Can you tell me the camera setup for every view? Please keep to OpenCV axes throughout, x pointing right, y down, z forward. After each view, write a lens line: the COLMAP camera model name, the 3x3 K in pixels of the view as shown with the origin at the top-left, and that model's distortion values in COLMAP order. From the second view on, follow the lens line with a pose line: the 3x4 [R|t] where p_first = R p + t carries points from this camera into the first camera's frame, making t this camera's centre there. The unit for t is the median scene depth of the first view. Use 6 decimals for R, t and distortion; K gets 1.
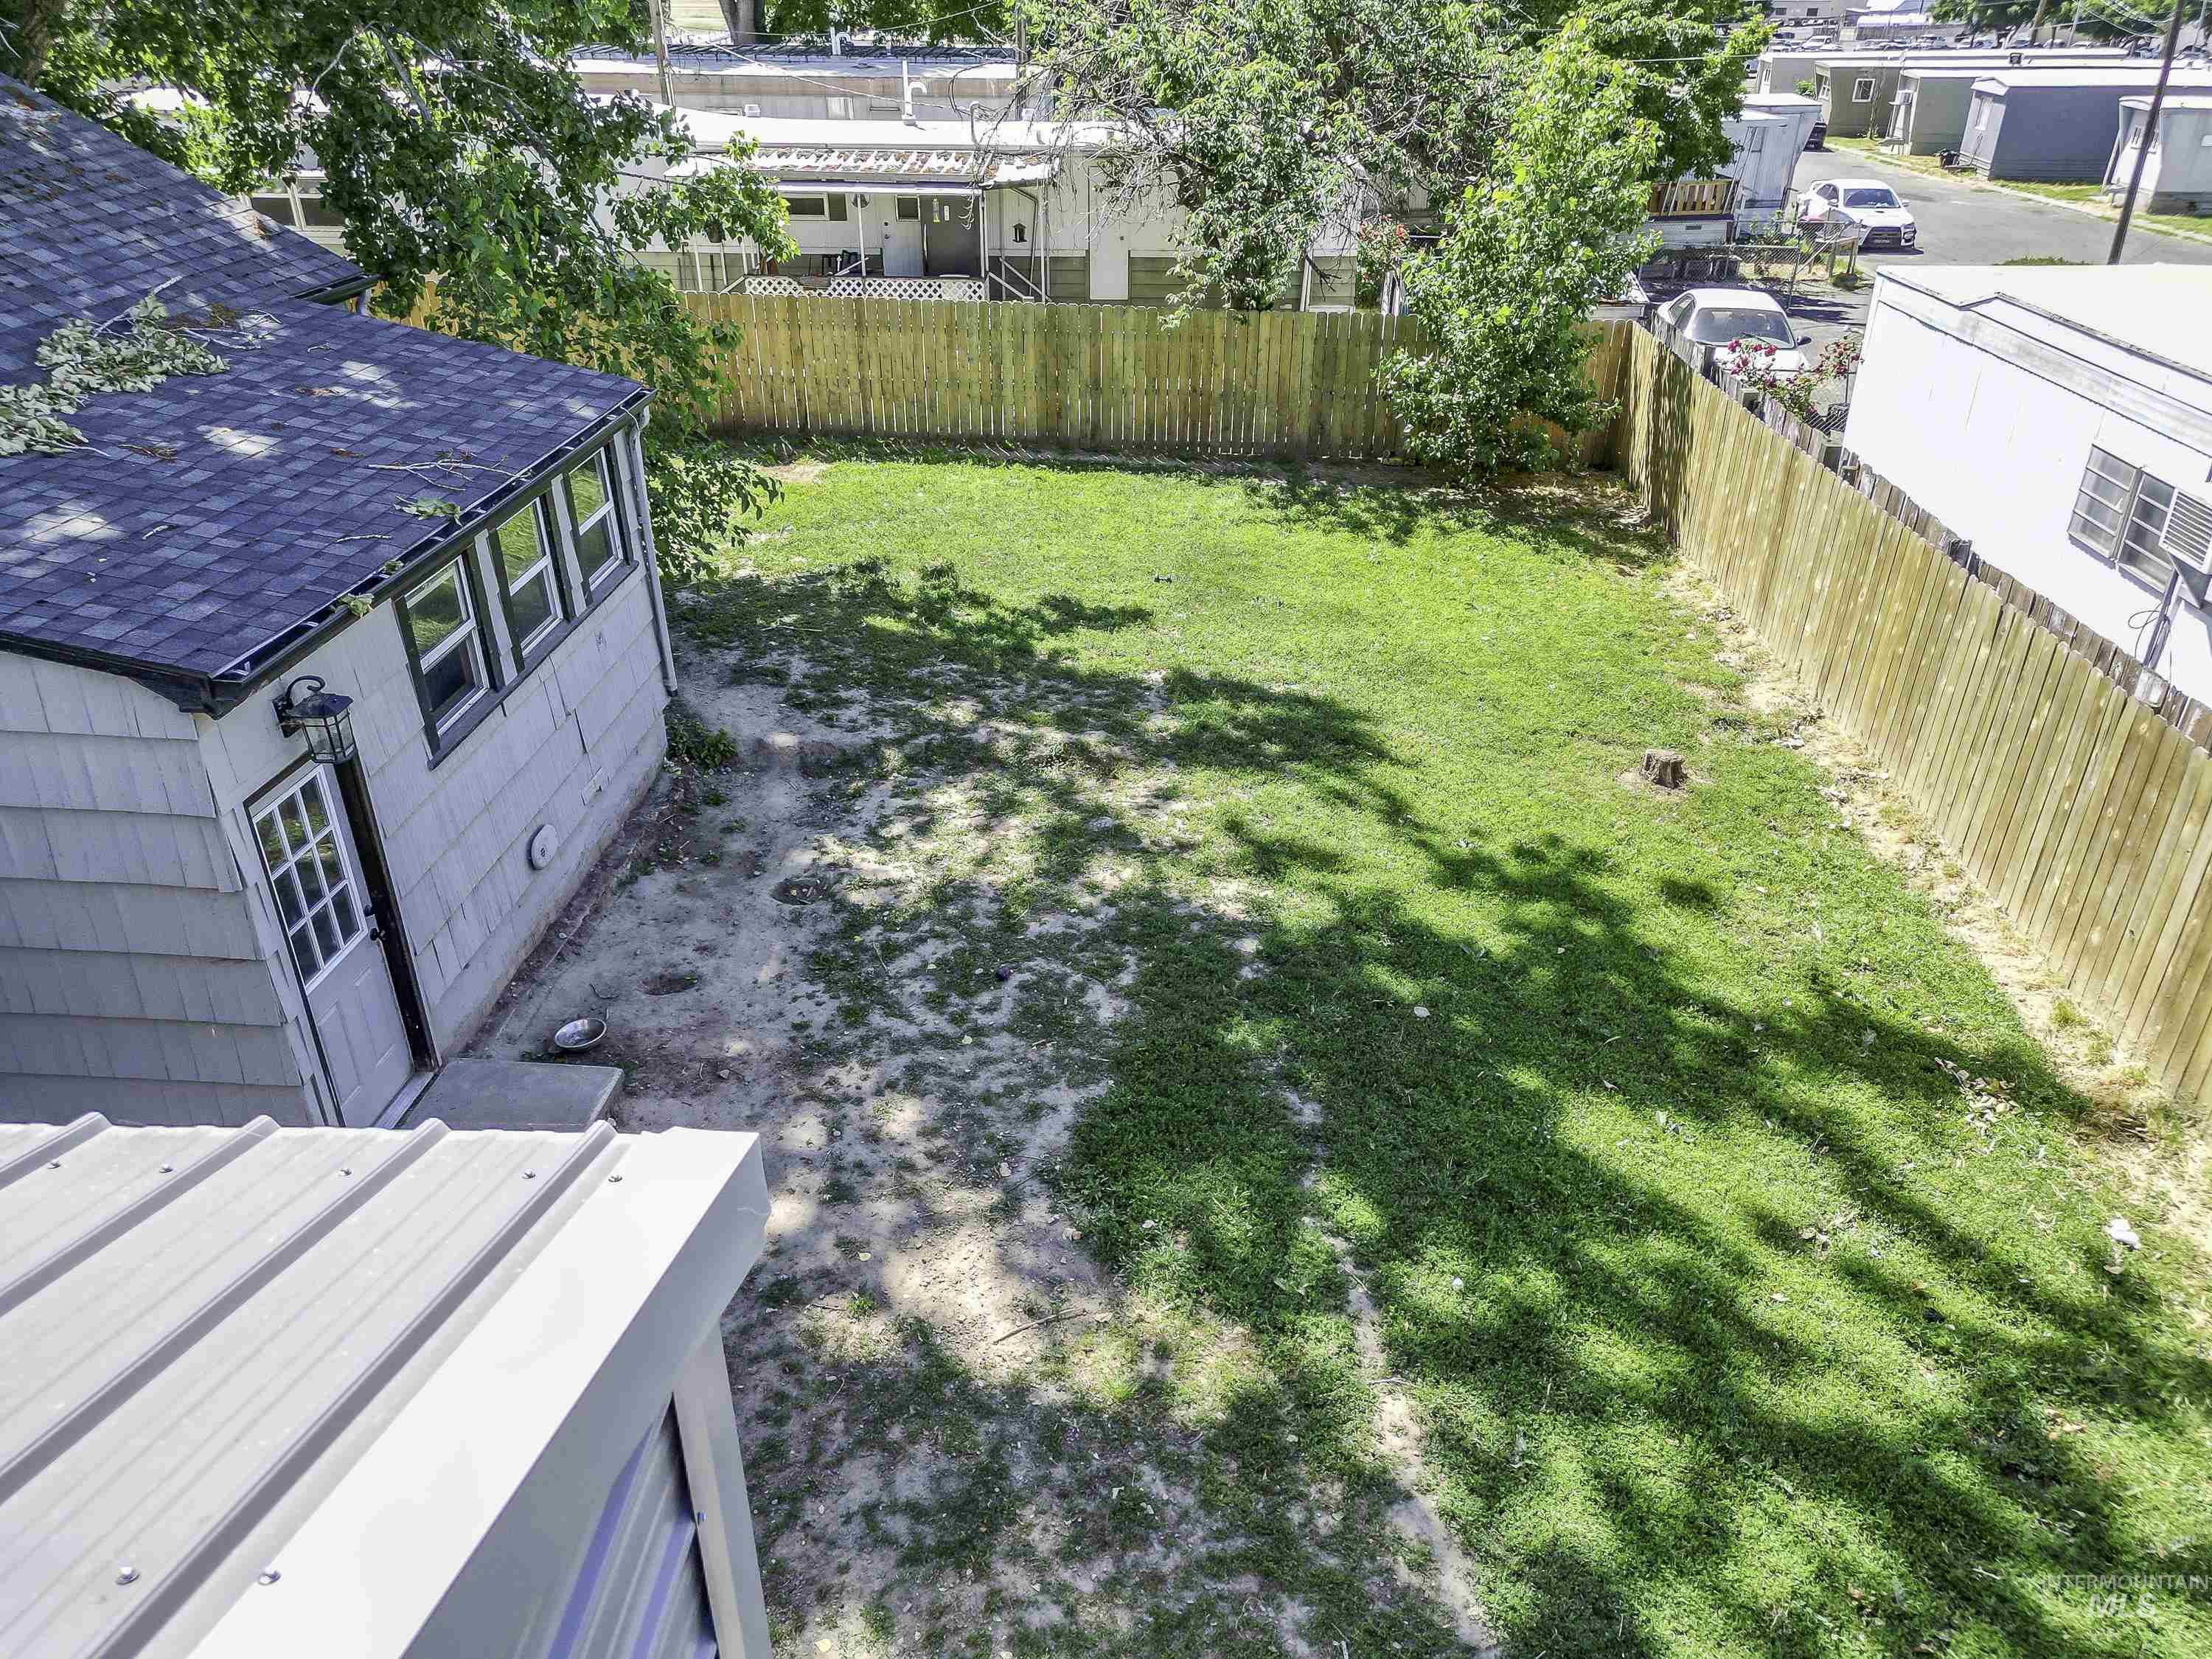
lens RADIAL K [[1541.9, 0, 1107.5], [0, 1541.9, 834.4], [0, 0, 1]] dist [0.081763, -0.052218]
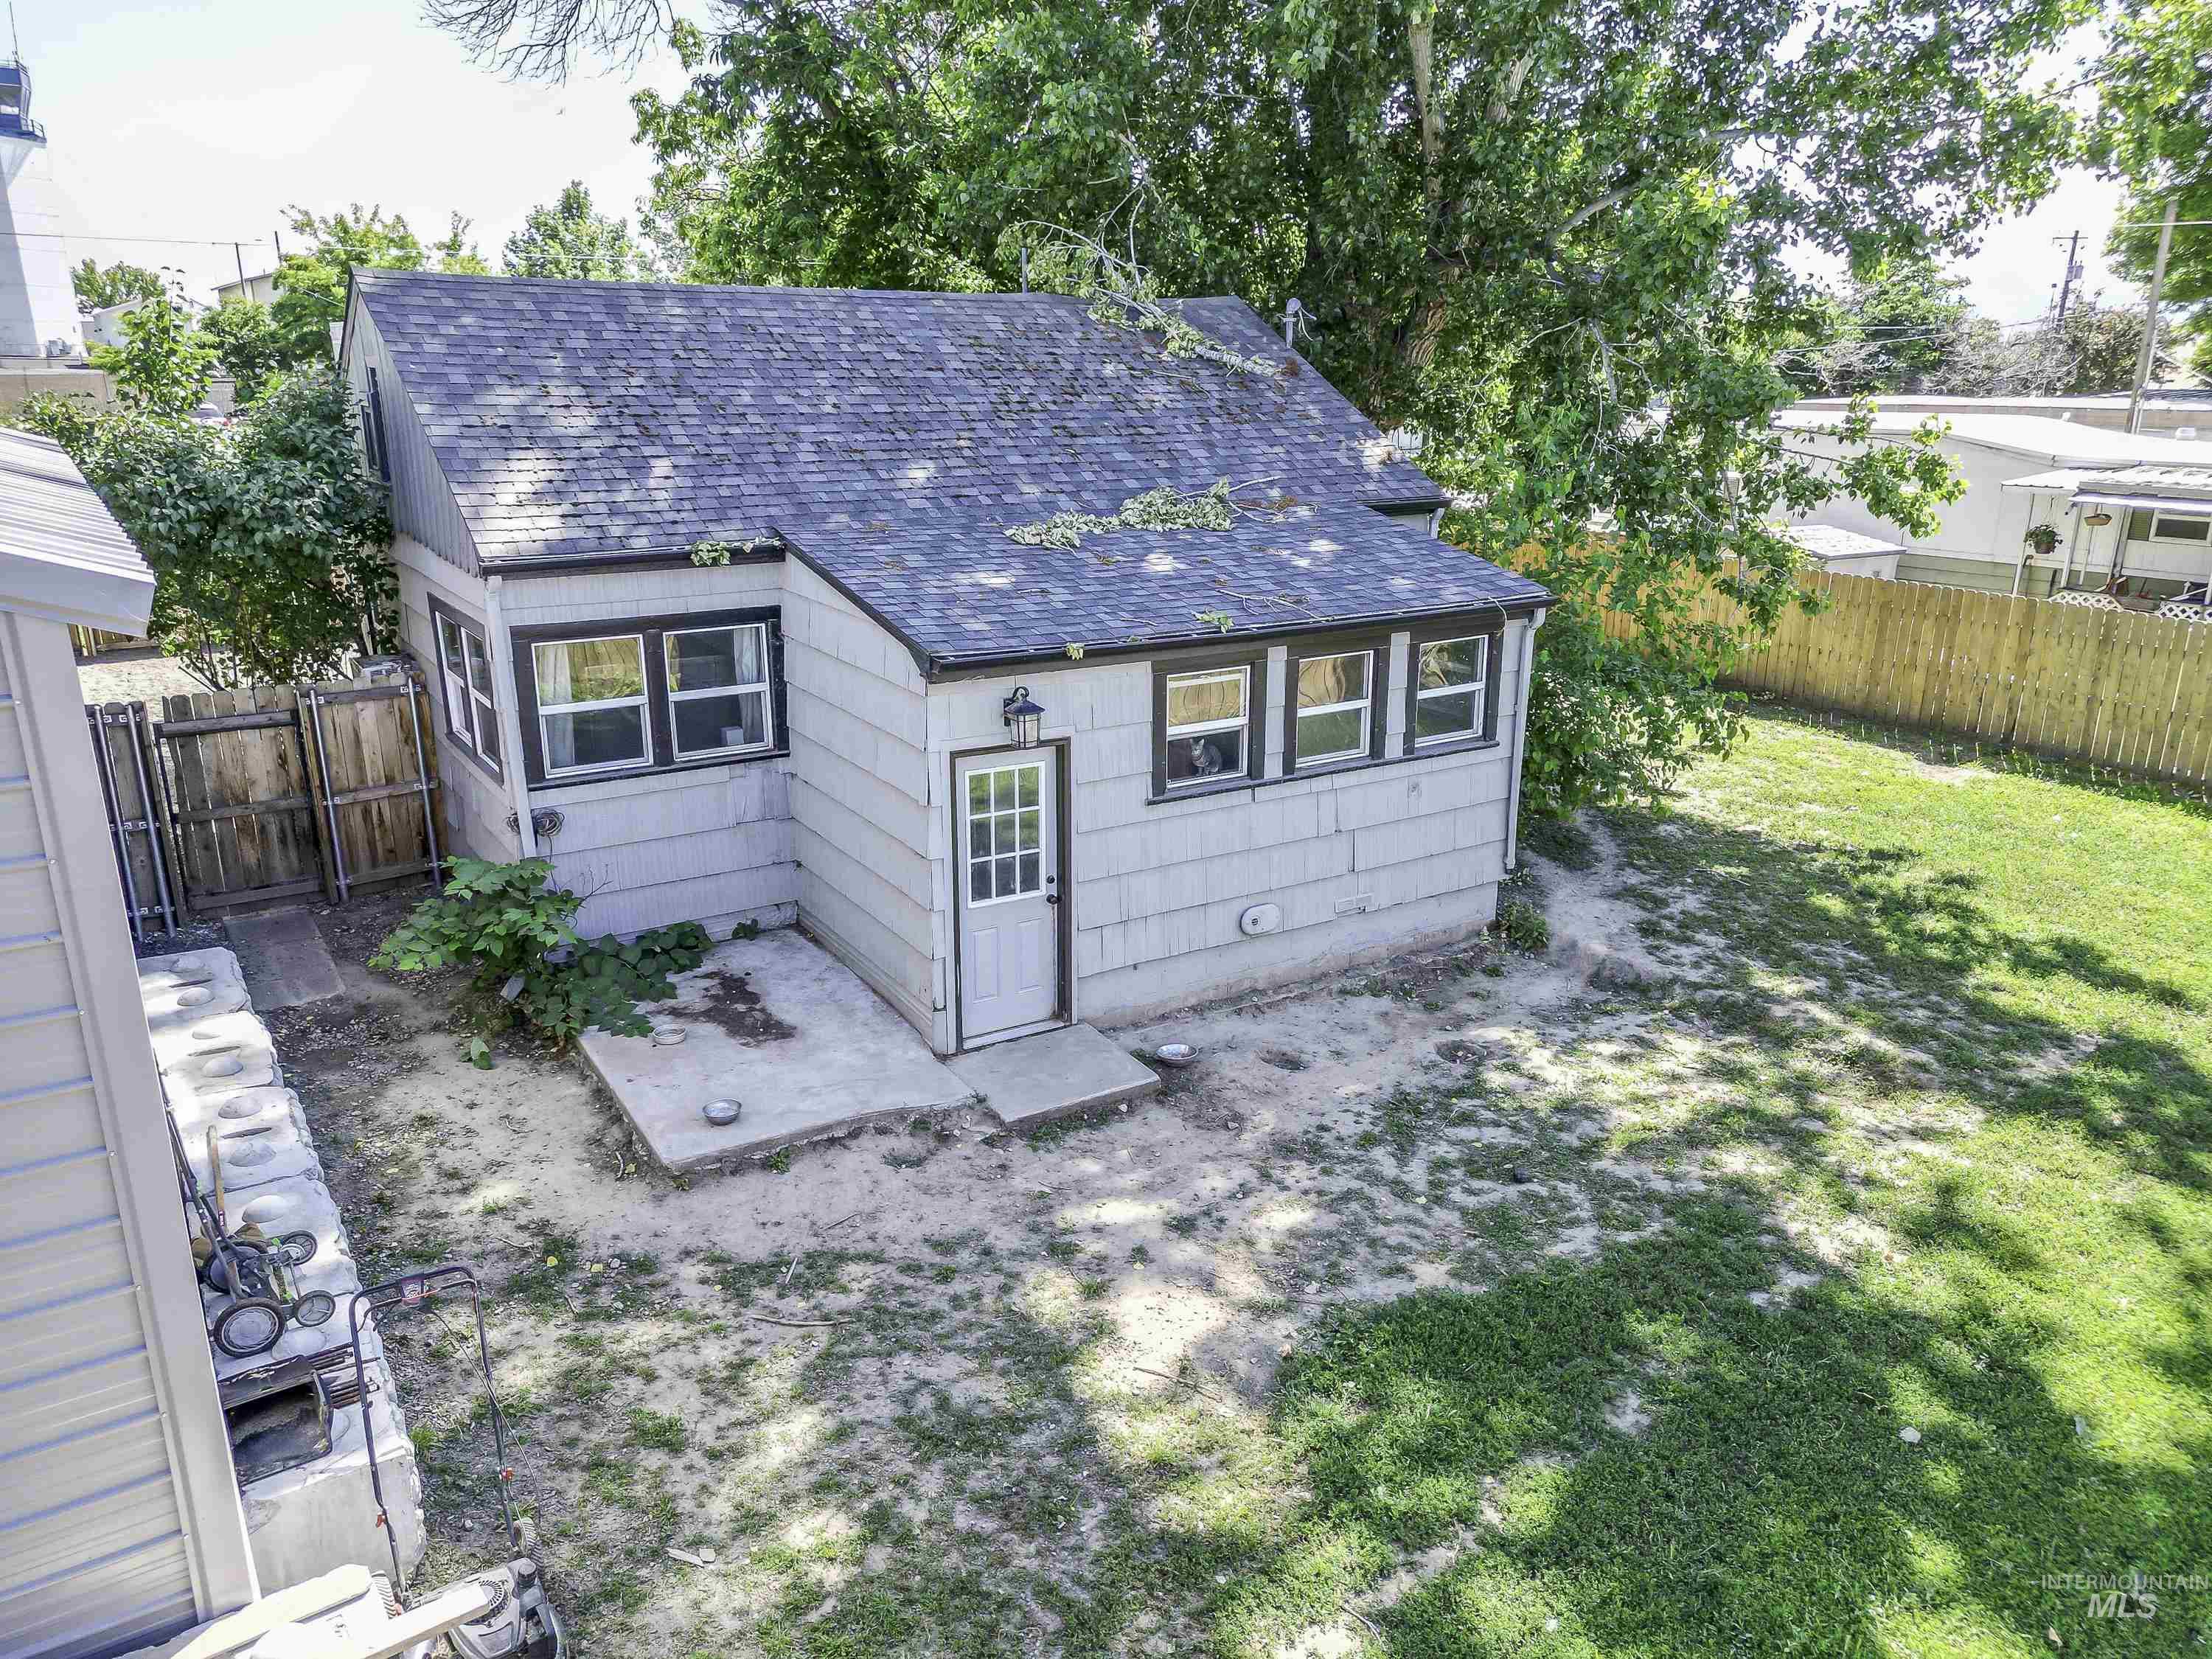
lens RADIAL K [[1541.9, 0, 1107.5], [0, 1541.9, 834.4], [0, 0, 1]] dist [0.081763, -0.052218]
pose [[0.591470, 0.244161, -0.768471, 0.449955], [-0.390555, 0.920544, -0.008121, 0.003287], [0.705429, 0.304934, 0.639833, 0.132724]]
